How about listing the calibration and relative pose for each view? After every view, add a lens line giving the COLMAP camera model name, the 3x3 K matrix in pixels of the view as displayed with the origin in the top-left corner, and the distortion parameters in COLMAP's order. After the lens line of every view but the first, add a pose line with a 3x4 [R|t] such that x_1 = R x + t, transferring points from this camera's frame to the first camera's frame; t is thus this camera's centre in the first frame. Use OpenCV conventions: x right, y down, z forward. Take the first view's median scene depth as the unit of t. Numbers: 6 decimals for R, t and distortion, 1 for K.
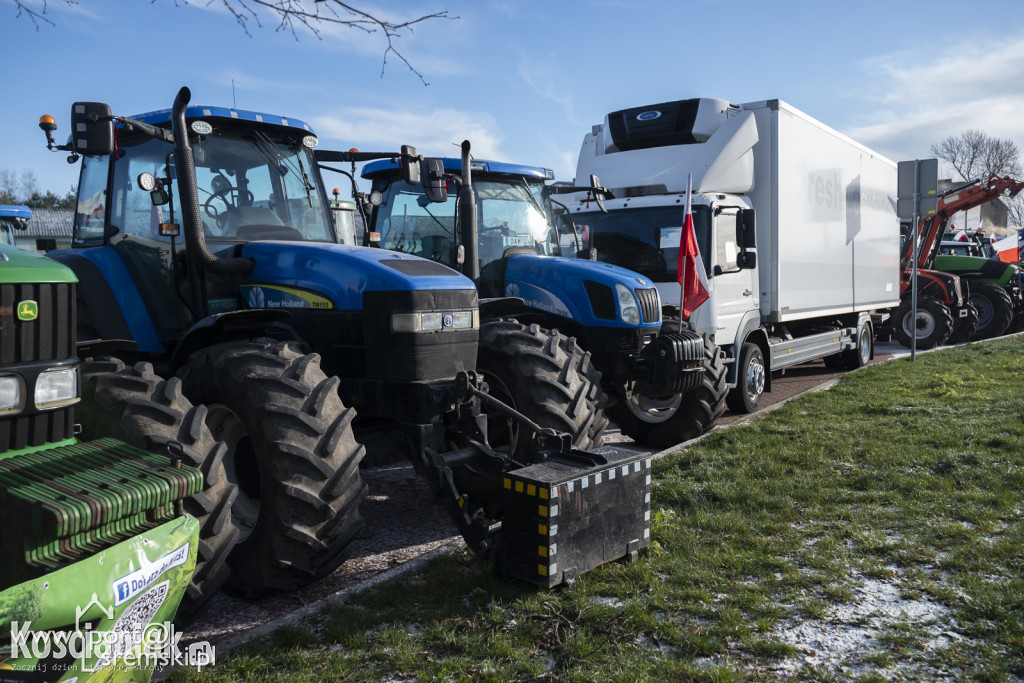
lens RADIAL K [[1050.8, 0, 512.0], [0, 1050.8, 336.8], [0, 0, 1]] dist [0.005223, 0.000000]
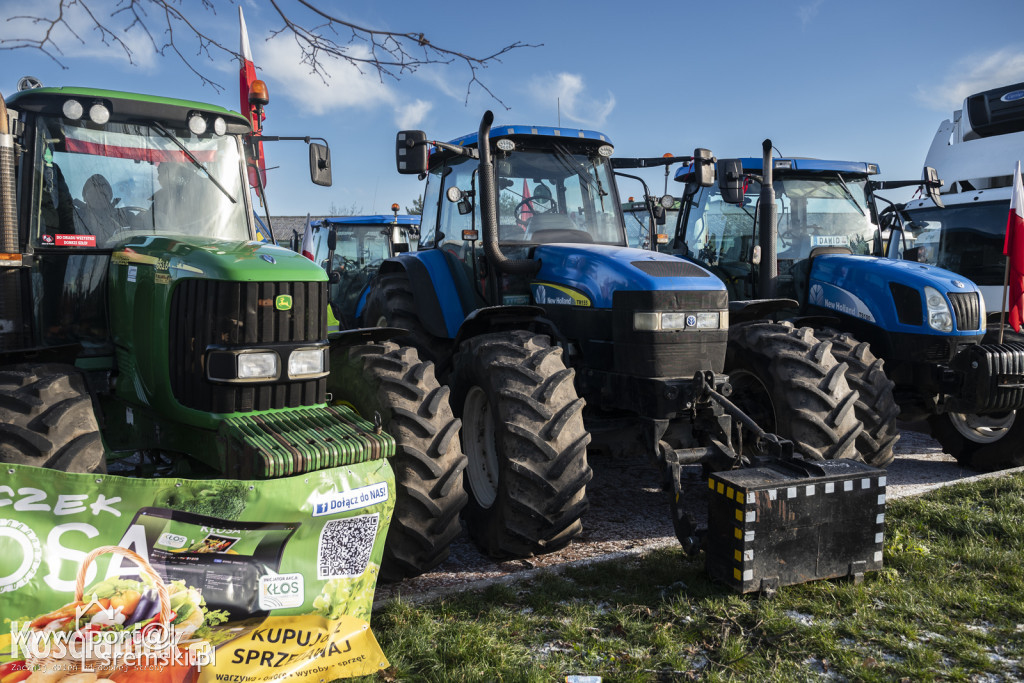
lens RADIAL K [[1050.8, 0, 514.1], [0, 1050.8, 342.7], [0, 0, 1]] dist [0.005223, 0.000000]
pose [[0.843519, 0.044047, -0.535290, 0.348401], [-0.037130, 0.999029, 0.023696, -0.012155], [0.535814, -0.000112, 0.844336, 0.042442]]
